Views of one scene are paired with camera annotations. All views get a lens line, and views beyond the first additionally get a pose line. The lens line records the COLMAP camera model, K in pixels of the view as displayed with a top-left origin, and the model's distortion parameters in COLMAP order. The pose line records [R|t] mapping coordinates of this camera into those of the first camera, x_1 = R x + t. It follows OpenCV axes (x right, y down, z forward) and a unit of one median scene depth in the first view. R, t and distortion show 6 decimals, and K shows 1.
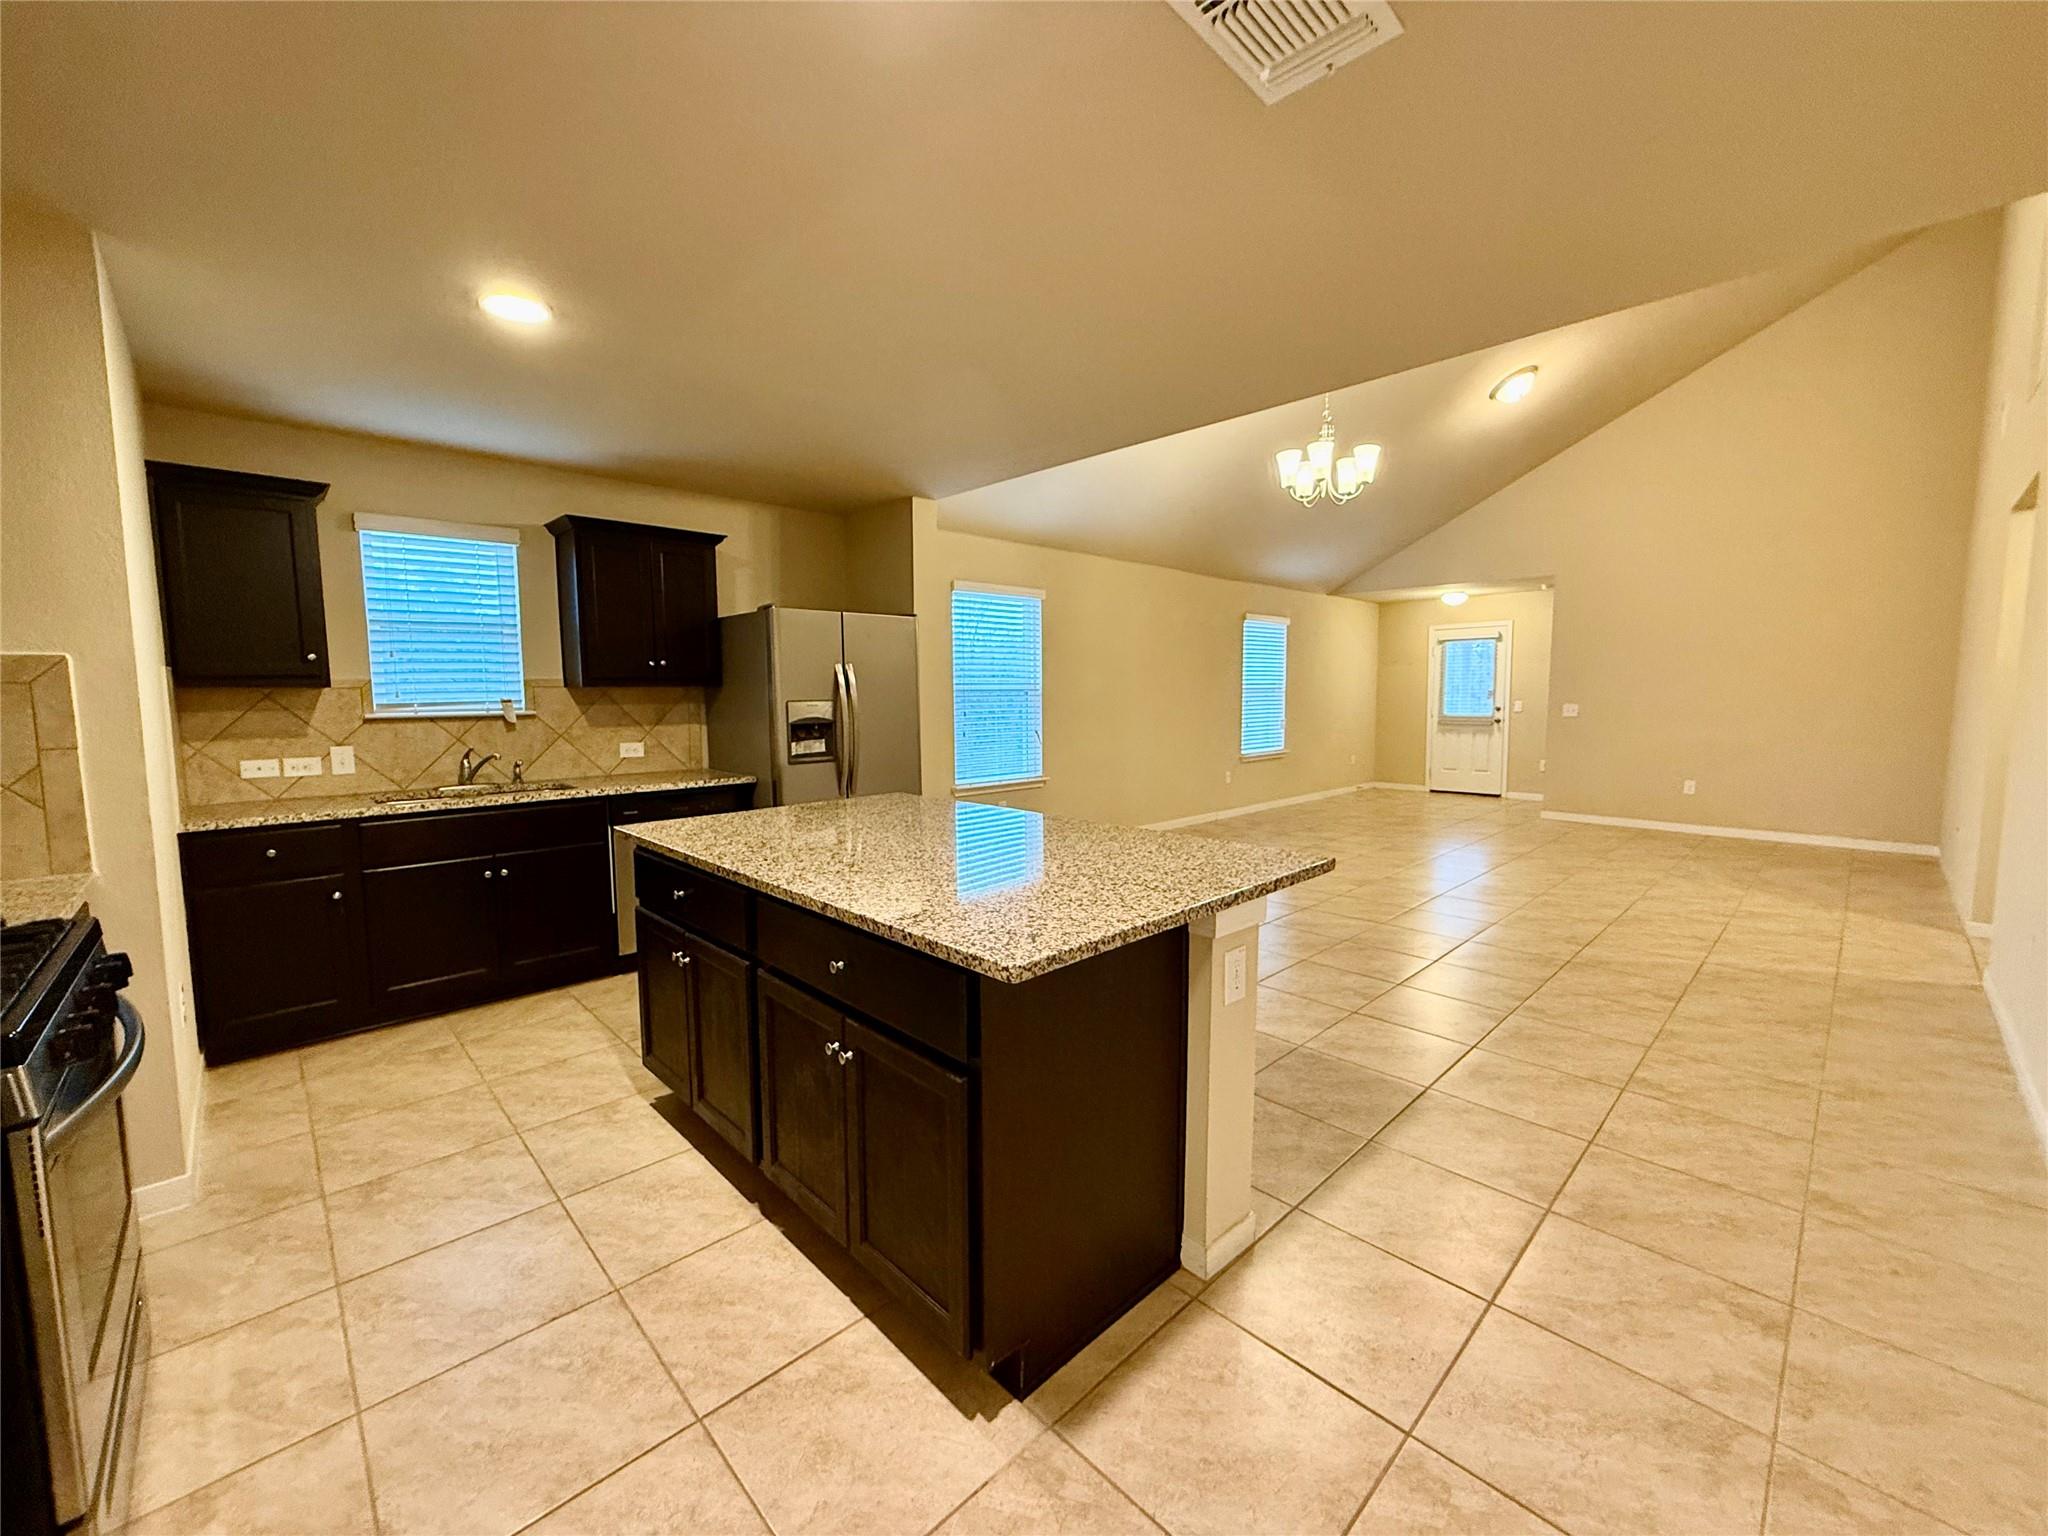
lens RADIAL K [[812.5, 0, 1015.4], [0, 812.5, 763.7], [0, 0, 1]] dist [-0.000949, 0.000000]
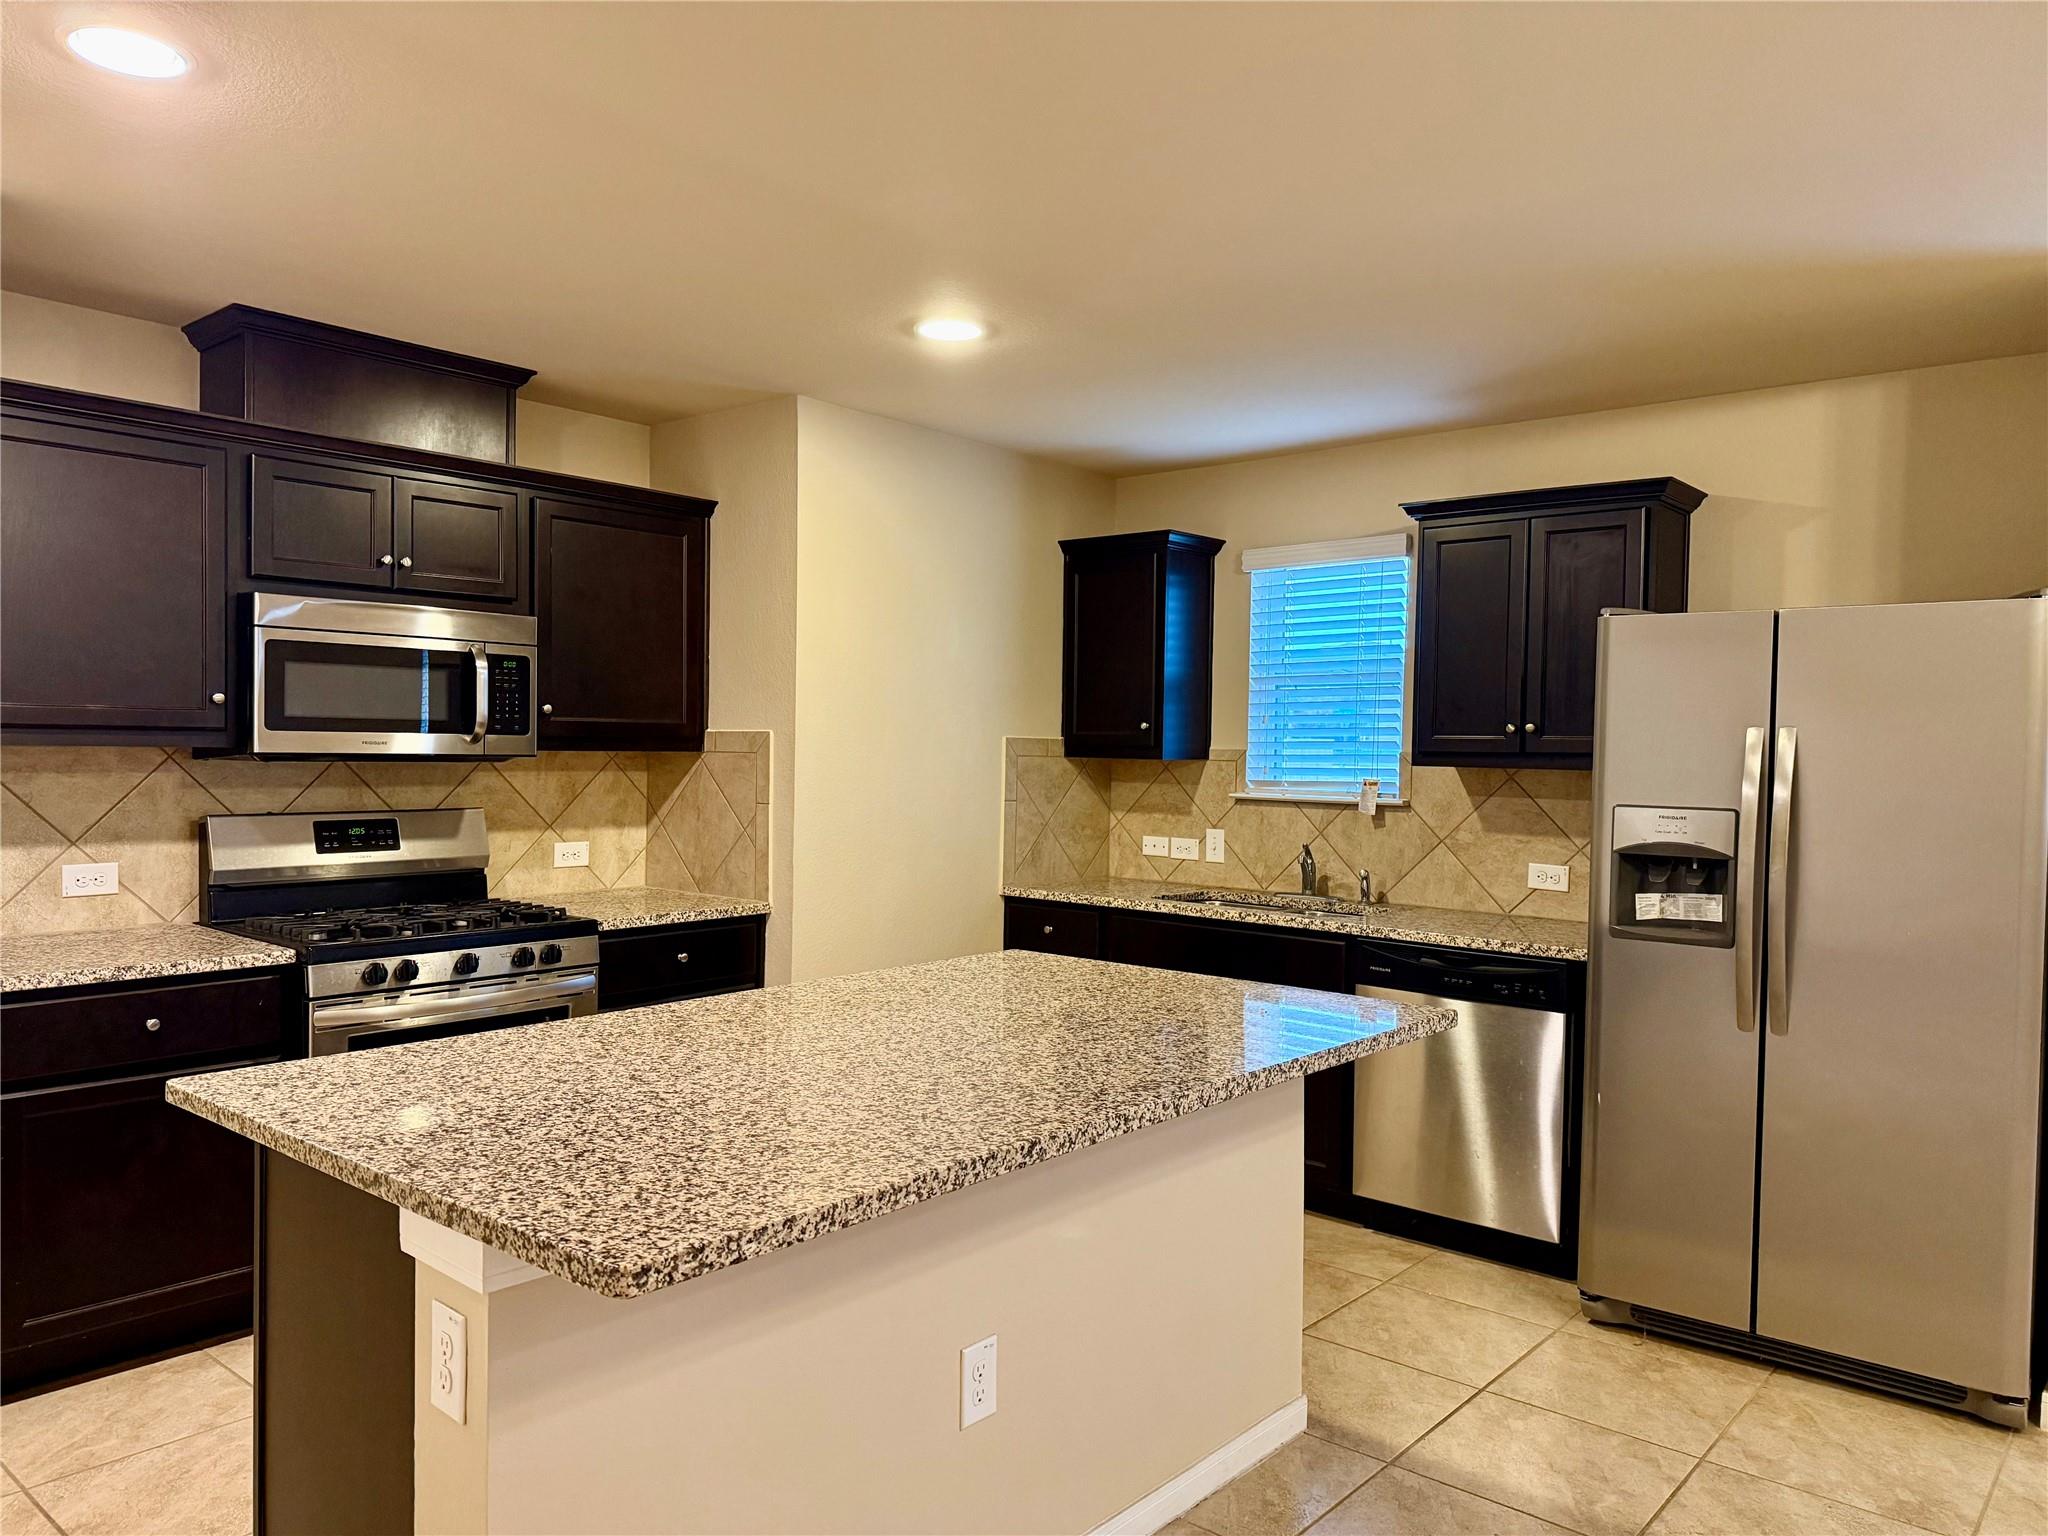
lens RADIAL K [[1422.4, 0, 1016.1], [0, 1422.4, 787.1], [0, 0, 1]] dist [0.123234, -0.185535]
pose [[0.101088, 0.036332, -0.994214, 0.611831], [-0.112496, 0.993341, 0.024862, -0.077158], [0.988497, 0.109332, 0.104502, 0.629163]]
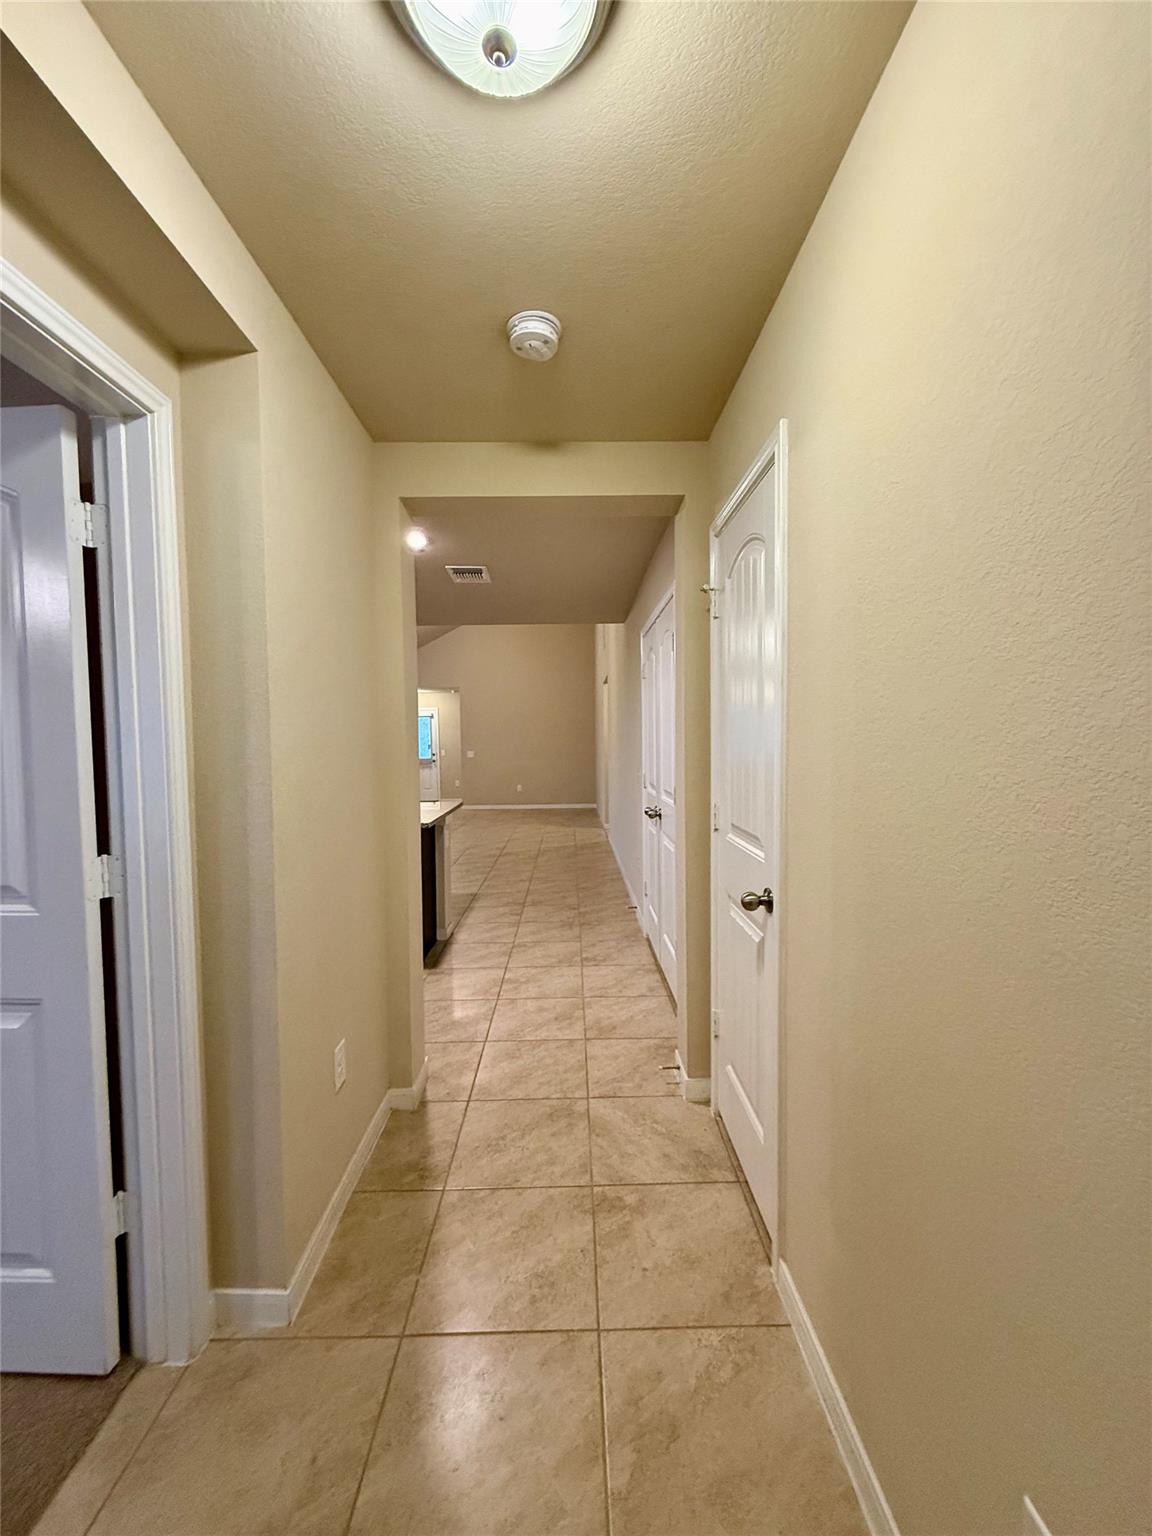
lens RADIAL K [[609.4, 0, 576.0], [0, 609.4, 768.0], [0, 0, 1]] dist [-0.000949, 0.000000]
pose [[0.679395, -0.038033, 0.732787, -0.560899], [0.075756, 0.996955, -0.018492, 0.036292], [-0.729852, 0.068077, 0.680207, -0.490570]]
